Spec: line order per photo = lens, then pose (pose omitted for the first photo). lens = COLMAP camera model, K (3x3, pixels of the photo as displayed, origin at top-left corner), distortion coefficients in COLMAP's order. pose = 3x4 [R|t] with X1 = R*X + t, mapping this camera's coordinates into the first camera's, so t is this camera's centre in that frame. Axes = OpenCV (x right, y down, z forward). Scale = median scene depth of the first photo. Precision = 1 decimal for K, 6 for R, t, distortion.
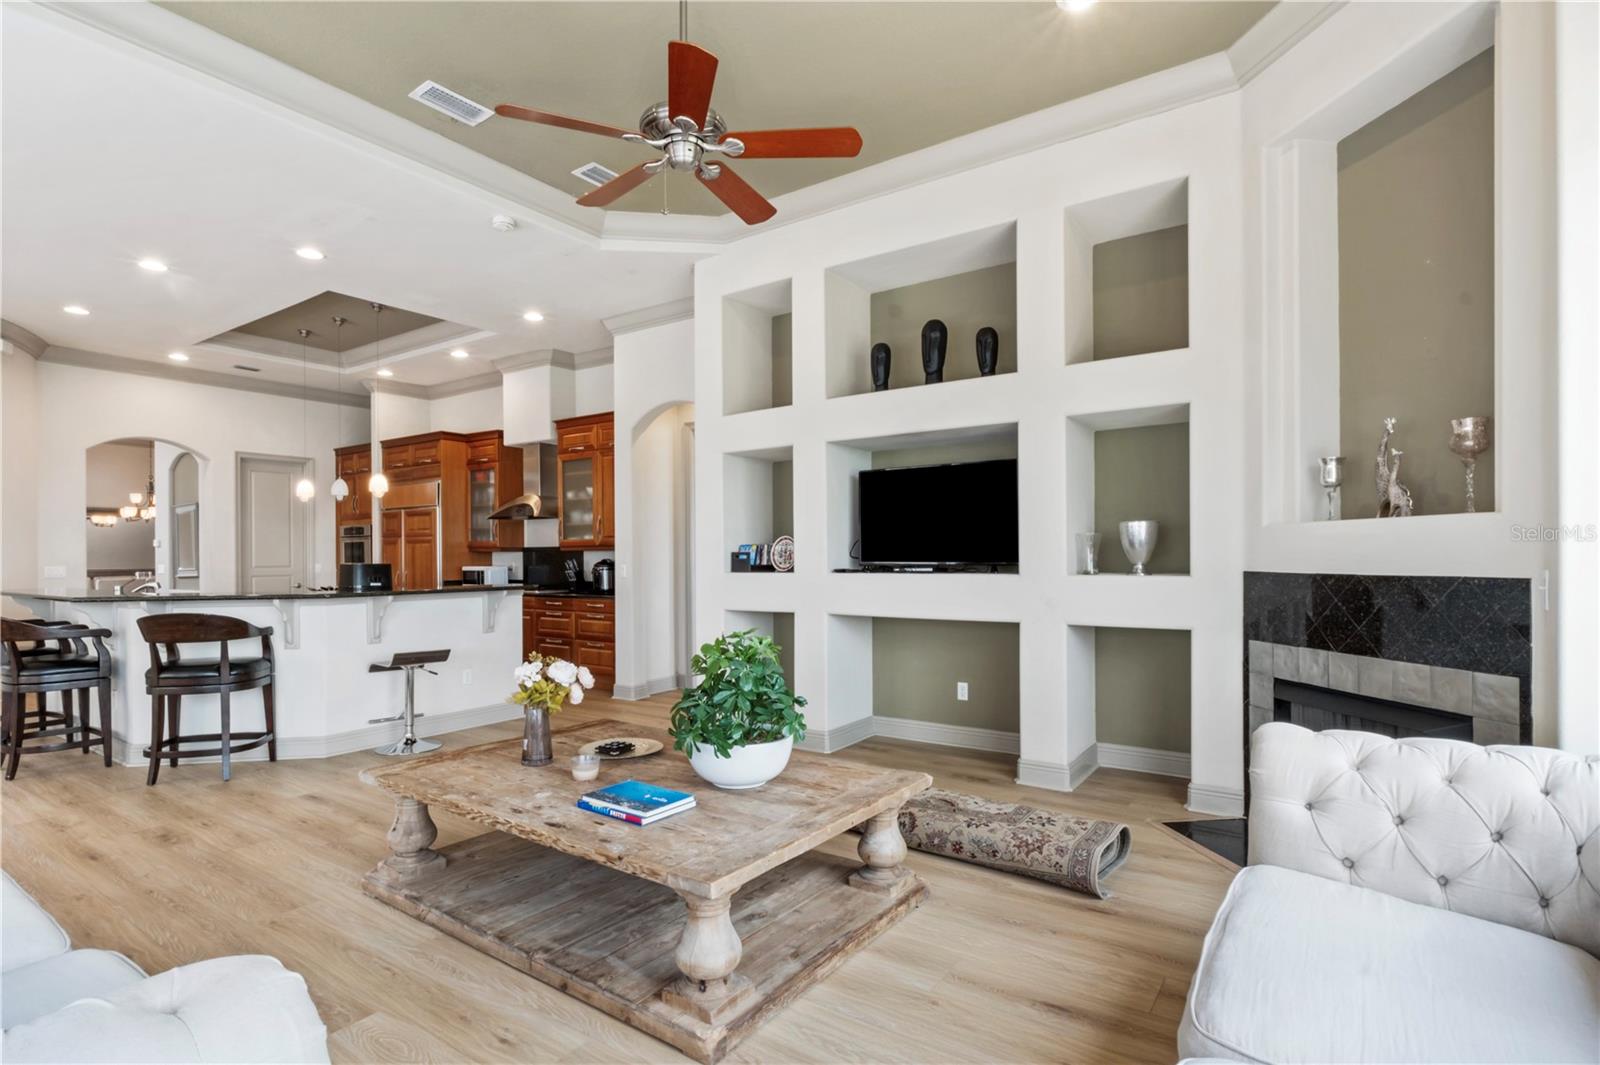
lens RADIAL K [[817.8, 0, 782.3], [0, 817.8, 568.3], [0, 0, 1]] dist [-0.000820, -0.000086]
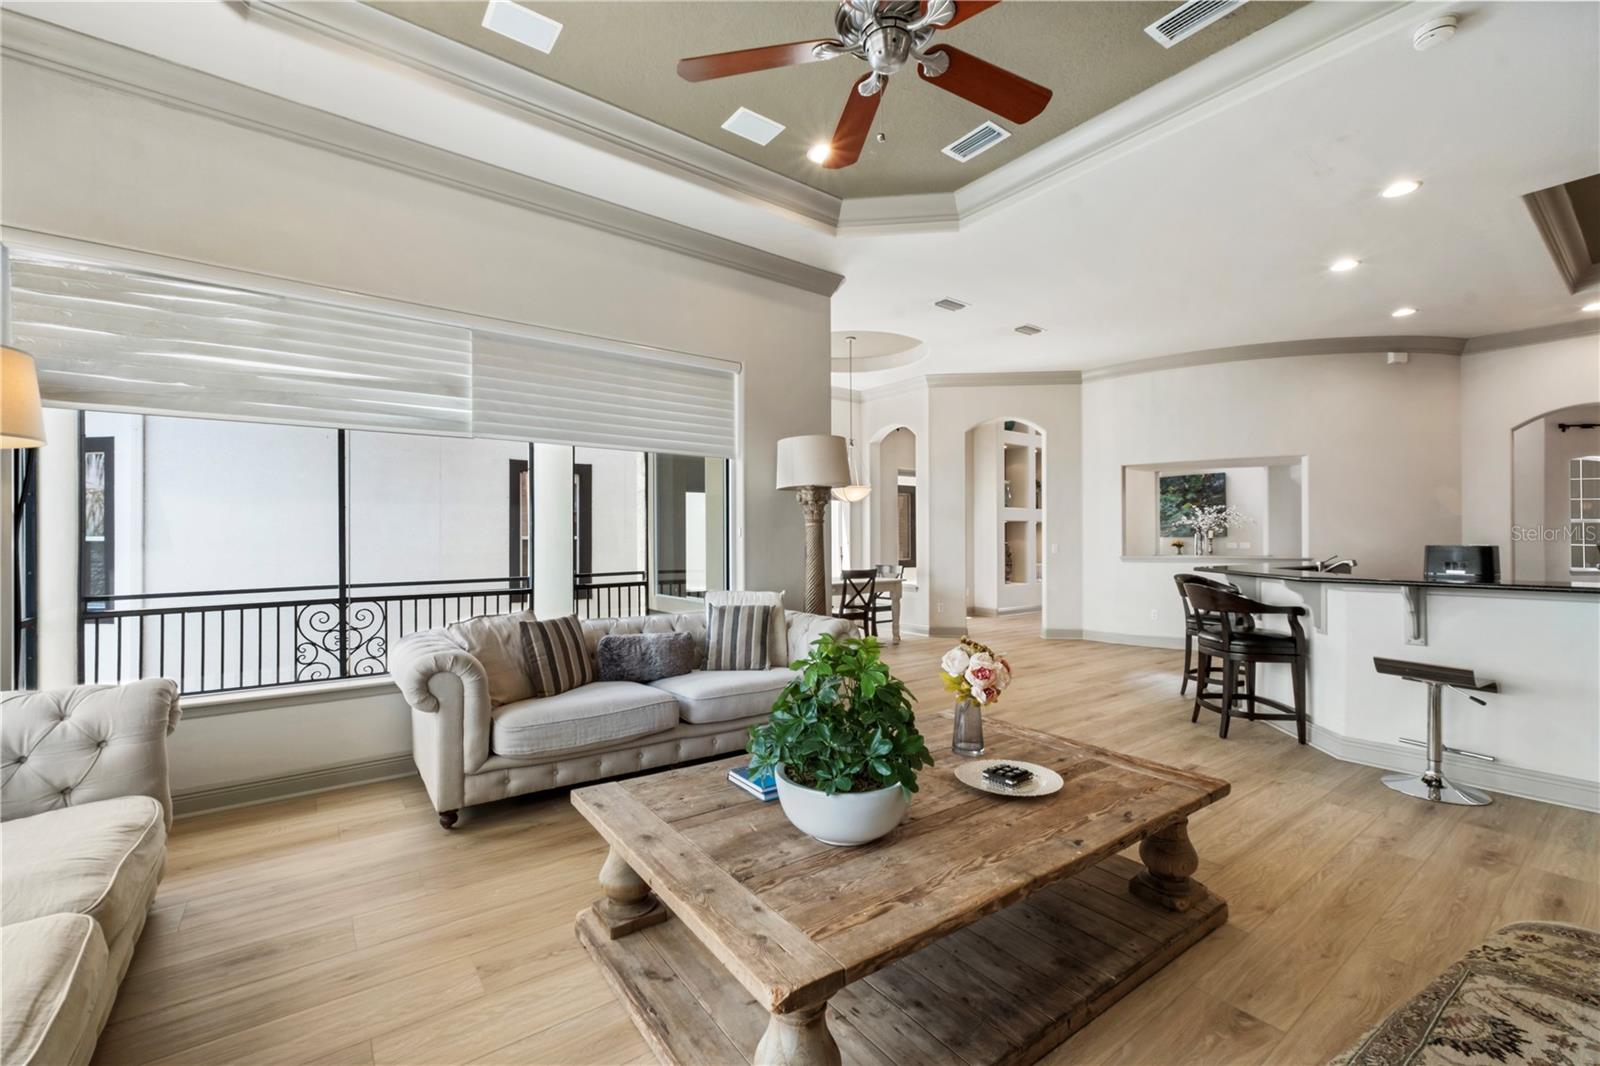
lens RADIAL K [[666.5, 0, 808.2], [0, 666.5, 528.5], [0, 0, 1]] dist [-0.001703, -0.000130]
pose [[-0.302714, -0.004671, -0.953070, 0.339946], [-0.000836, 0.999989, -0.004636, -0.020330], [0.953081, -0.000607, -0.302715, 0.672961]]
